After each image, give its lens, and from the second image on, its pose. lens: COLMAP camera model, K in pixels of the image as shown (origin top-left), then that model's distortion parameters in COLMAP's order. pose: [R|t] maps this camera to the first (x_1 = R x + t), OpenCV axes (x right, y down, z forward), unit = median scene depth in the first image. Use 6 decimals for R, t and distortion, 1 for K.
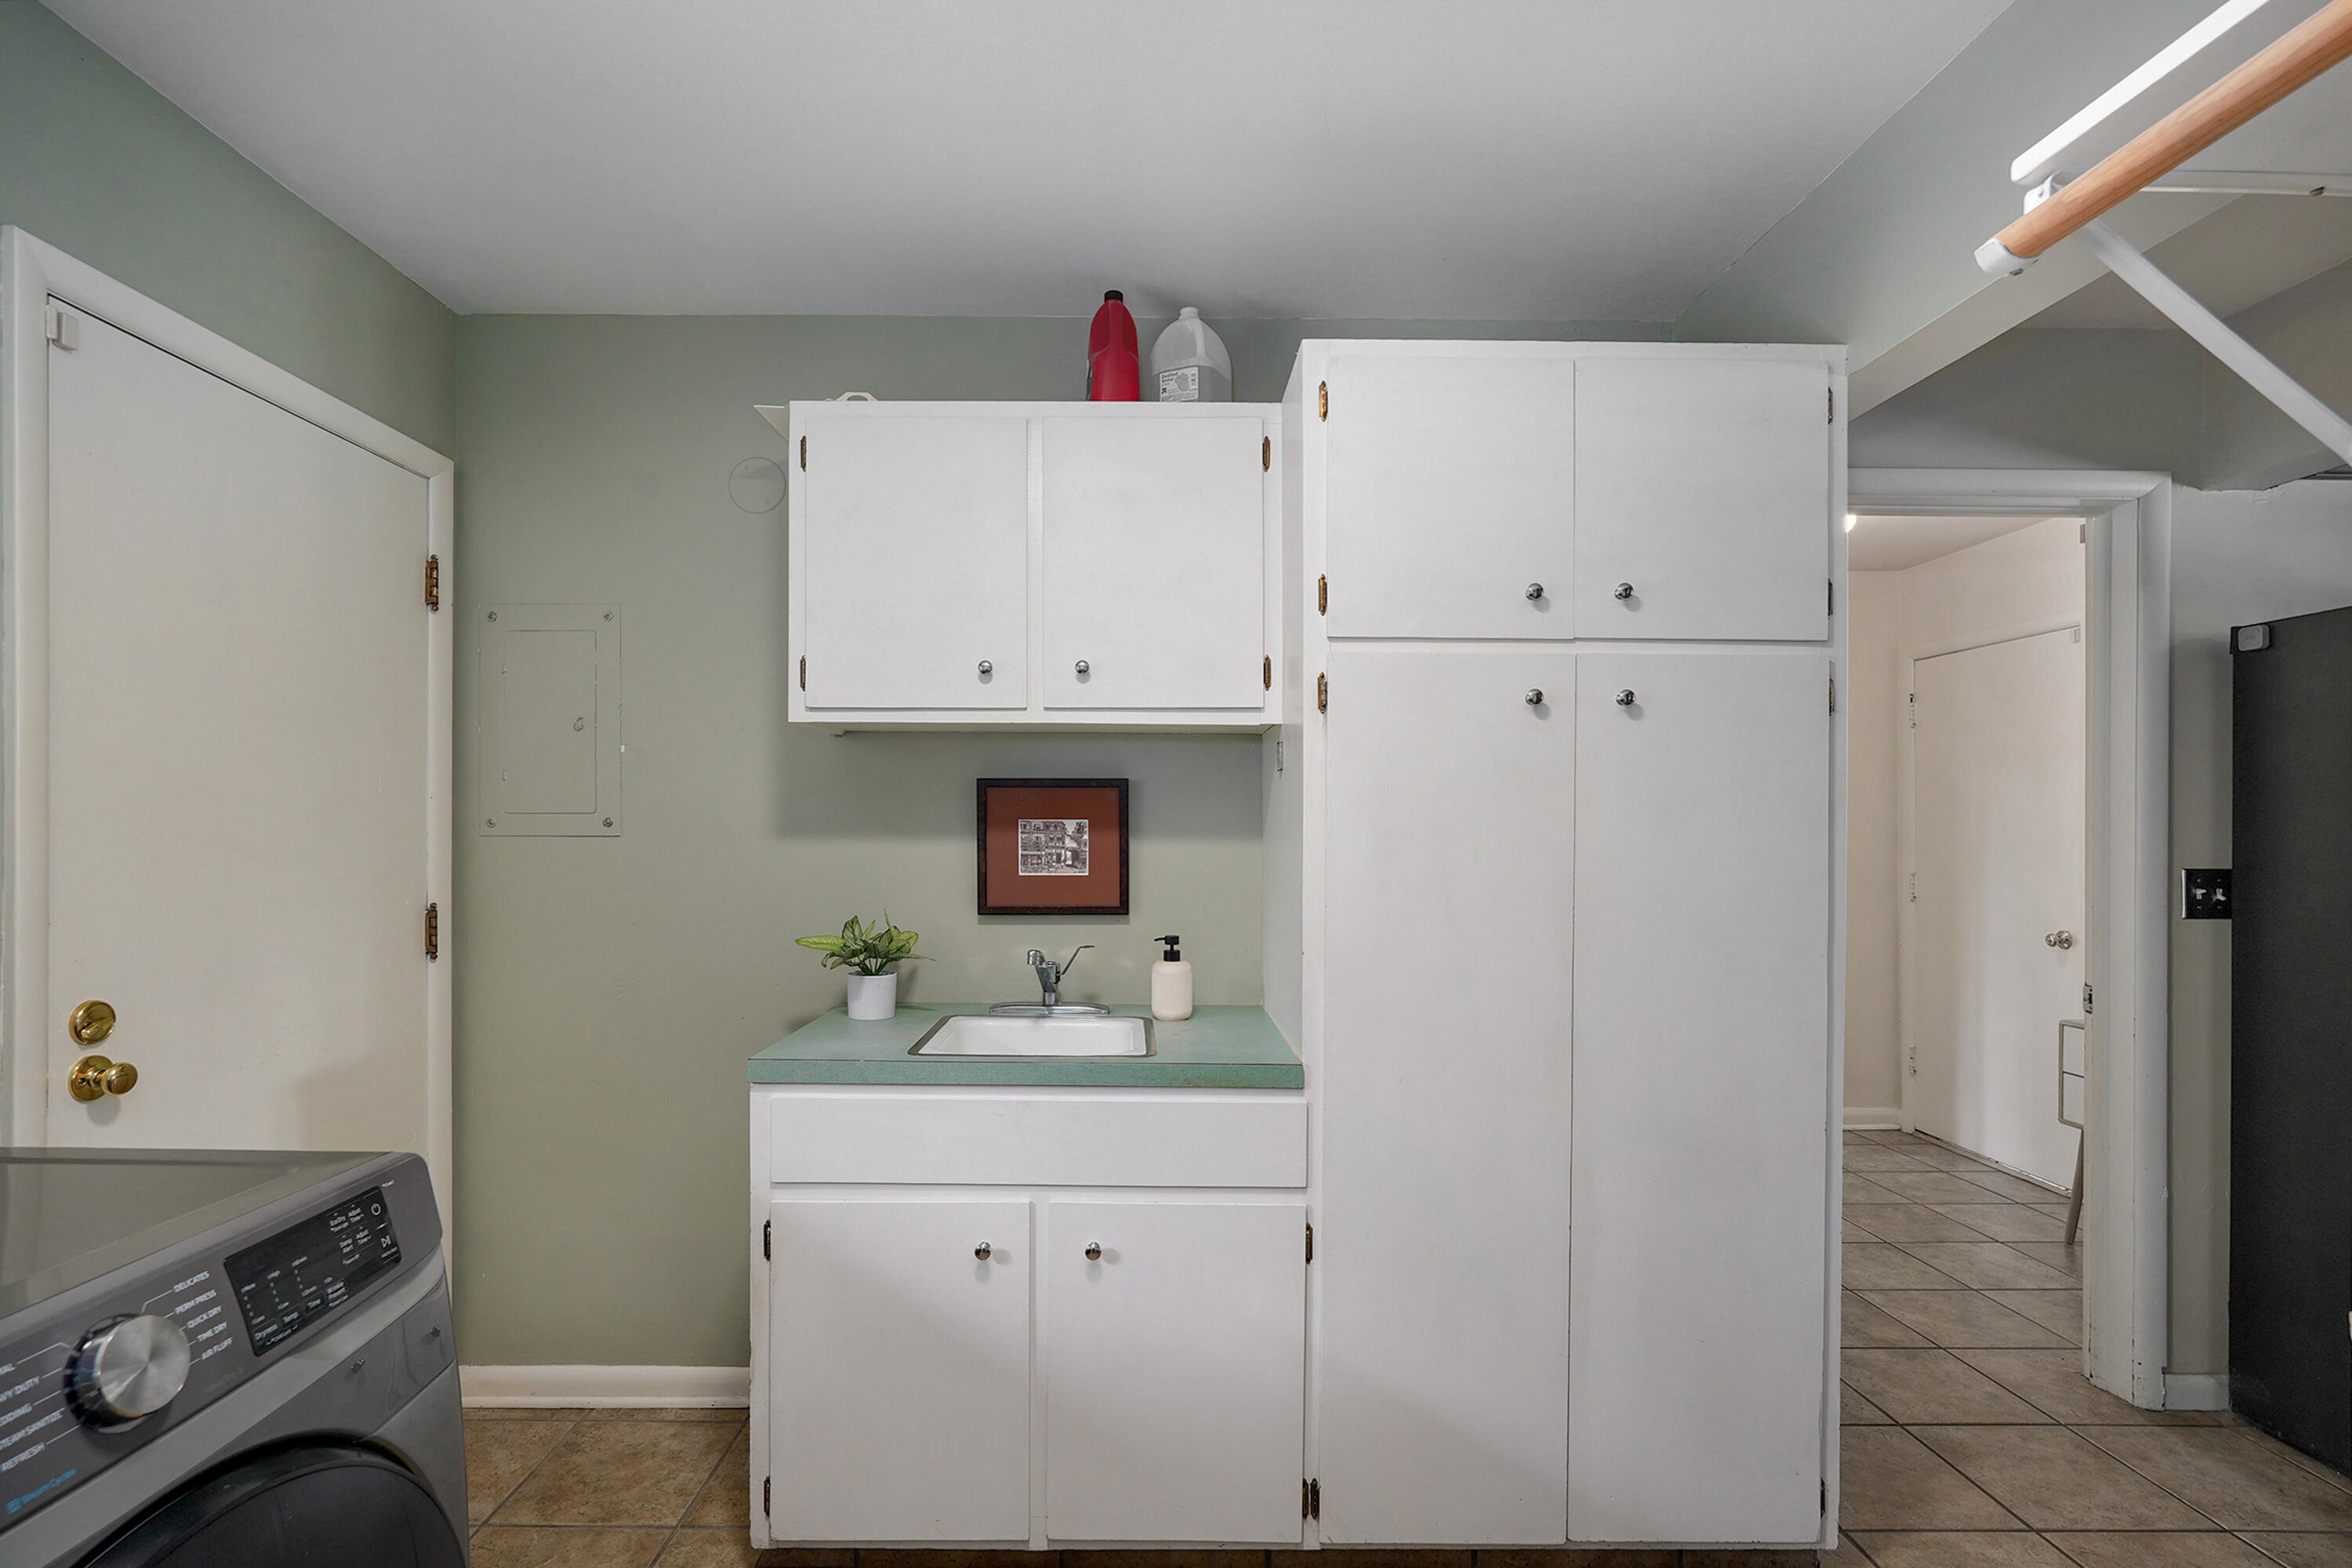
lens RADIAL K [[1071.1, 0, 1168.2], [0, 1071.1, 824.3], [0, 0, 1]] dist [-0.000544, -0.000090]
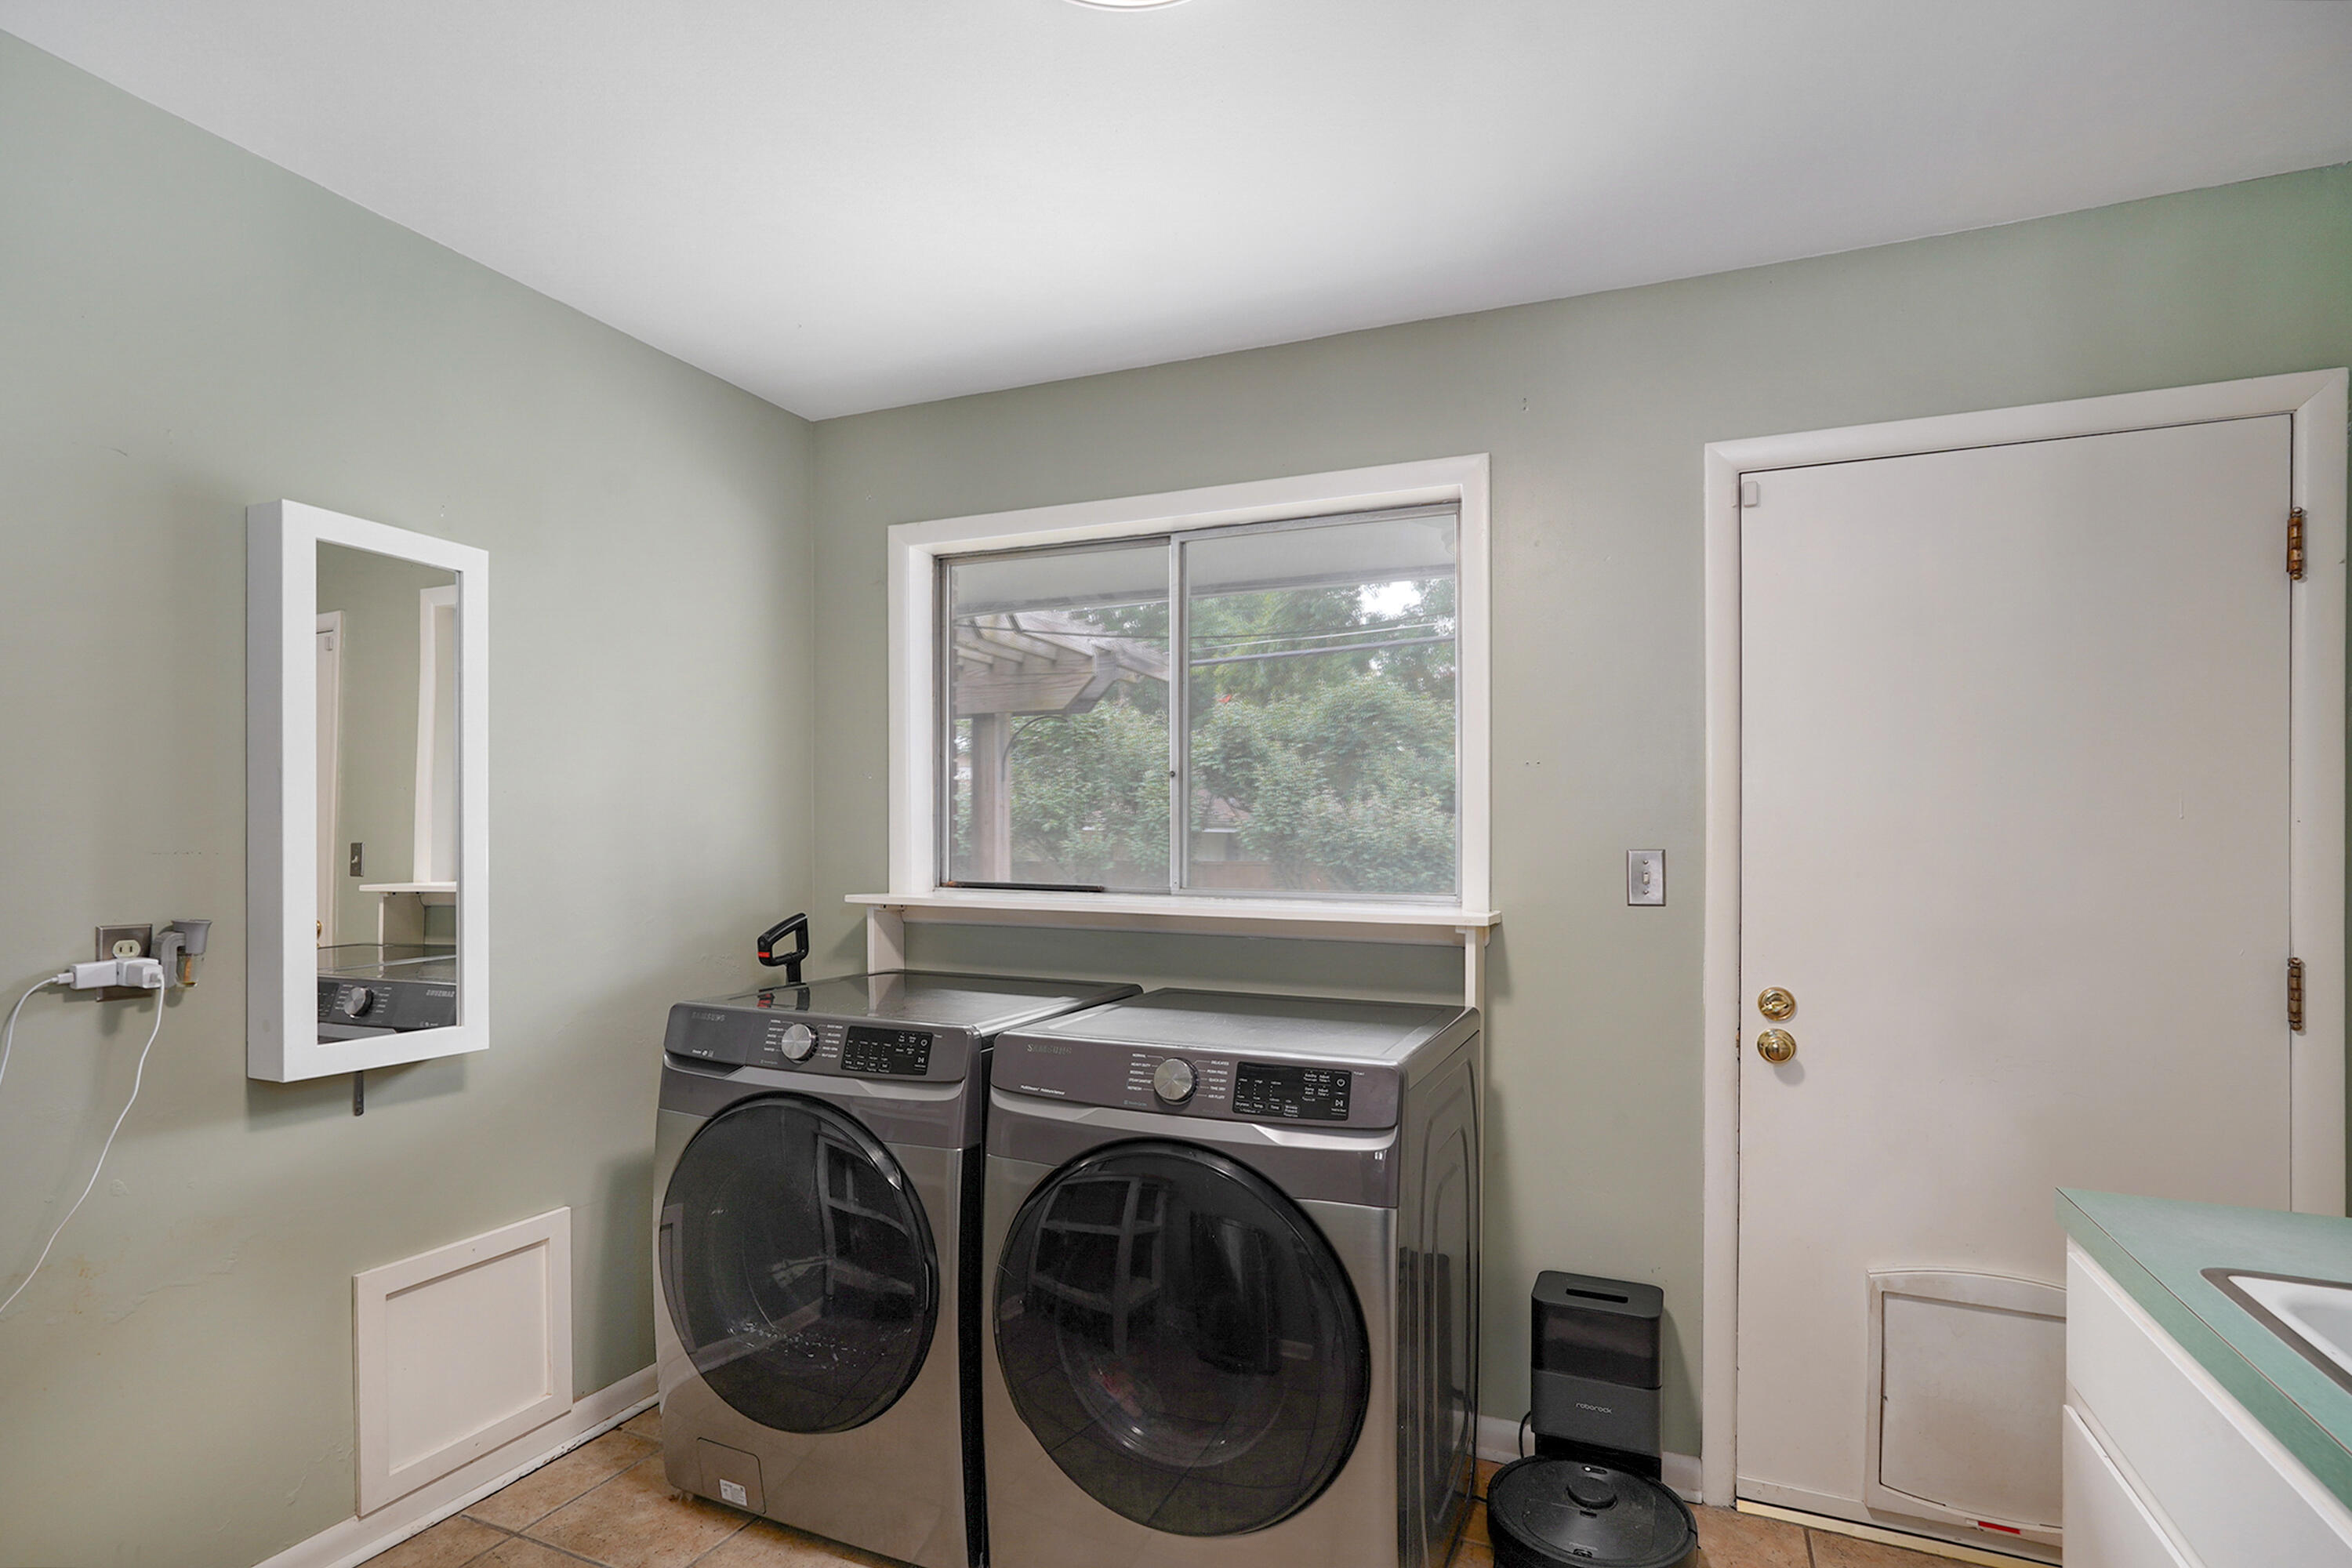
lens RADIAL K [[1147.4, 0, 1173.1], [0, 1147.4, 860.4], [0, 0, 1]] dist [-0.000197, -0.000048]
pose [[-0.405809, -0.001723, -0.913956, 0.762479], [-0.004550, 0.999990, 0.000135, 0.012405], [0.913946, 0.004214, -0.405813, 1.141731]]
